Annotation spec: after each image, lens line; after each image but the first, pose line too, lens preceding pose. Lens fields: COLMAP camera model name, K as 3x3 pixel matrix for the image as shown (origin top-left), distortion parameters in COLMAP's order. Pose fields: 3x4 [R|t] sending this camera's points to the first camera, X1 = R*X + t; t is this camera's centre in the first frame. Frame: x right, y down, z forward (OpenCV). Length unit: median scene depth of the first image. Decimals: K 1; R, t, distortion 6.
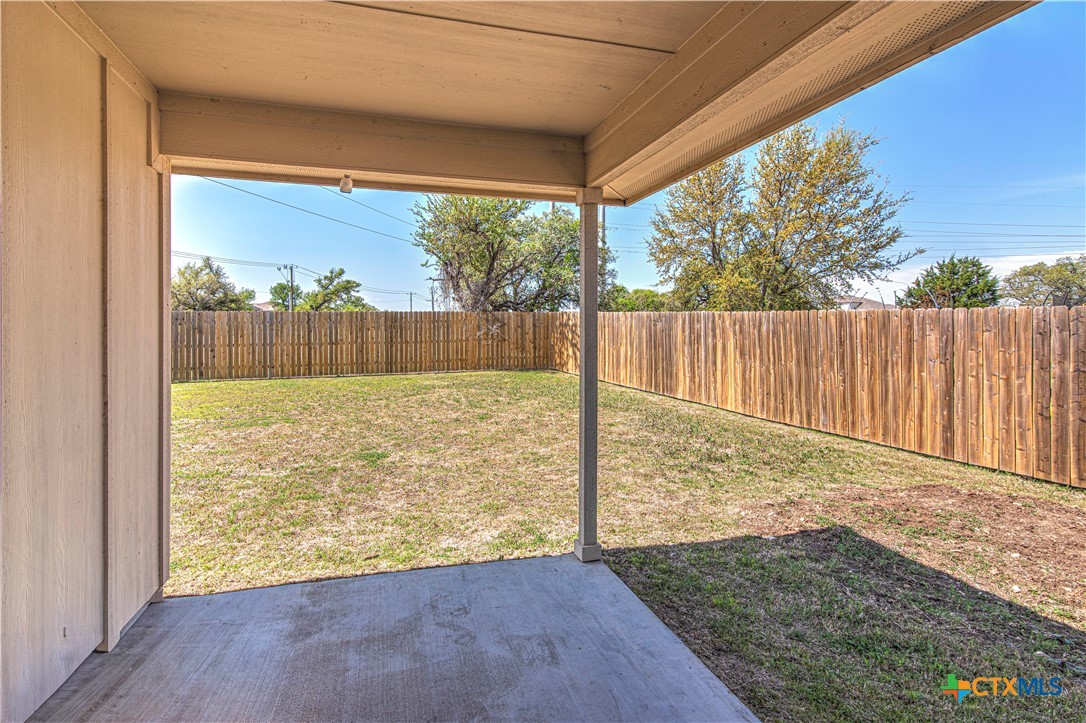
lens RADIAL K [[515.0, 0, 542.0], [0, 515.0, 318.3], [0, 0, 1]] dist [-0.000682, -0.000277]
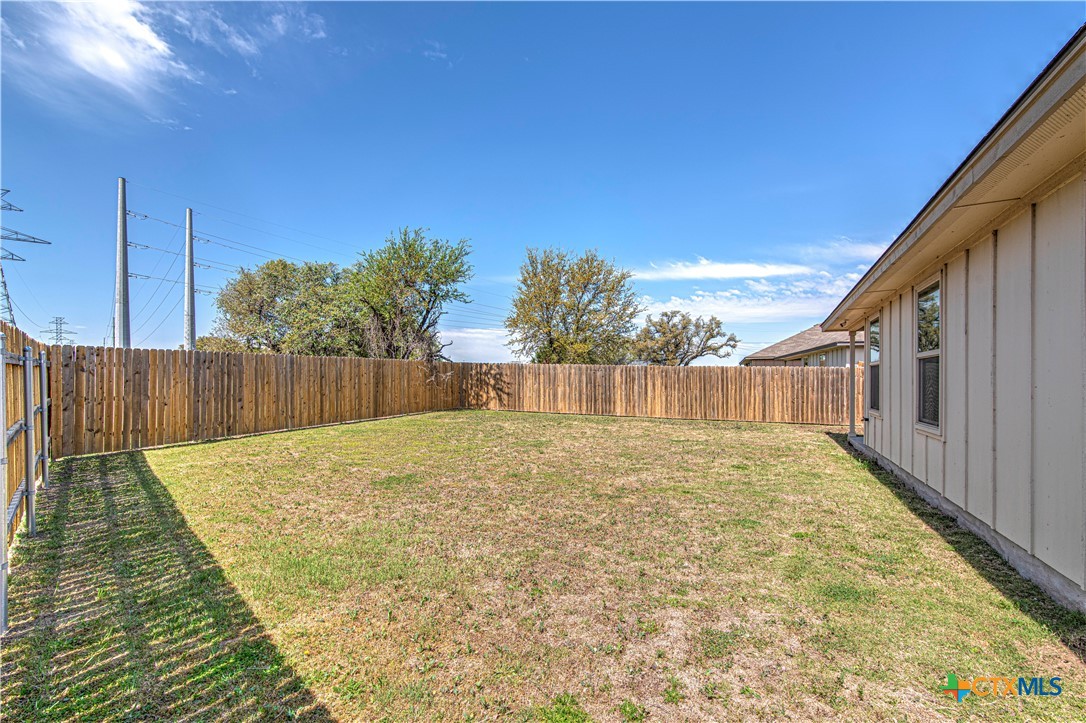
lens RADIAL K [[496.6, 0, 544.3], [0, 496.6, 364.6], [0, 0, 1]] dist [0.010156, -0.000332]
pose [[0.646159, 0.020691, 0.762922, -1.231259], [-0.008665, 0.999767, -0.019776, 0.021042], [-0.763153, 0.006168, 0.646188, 0.119159]]
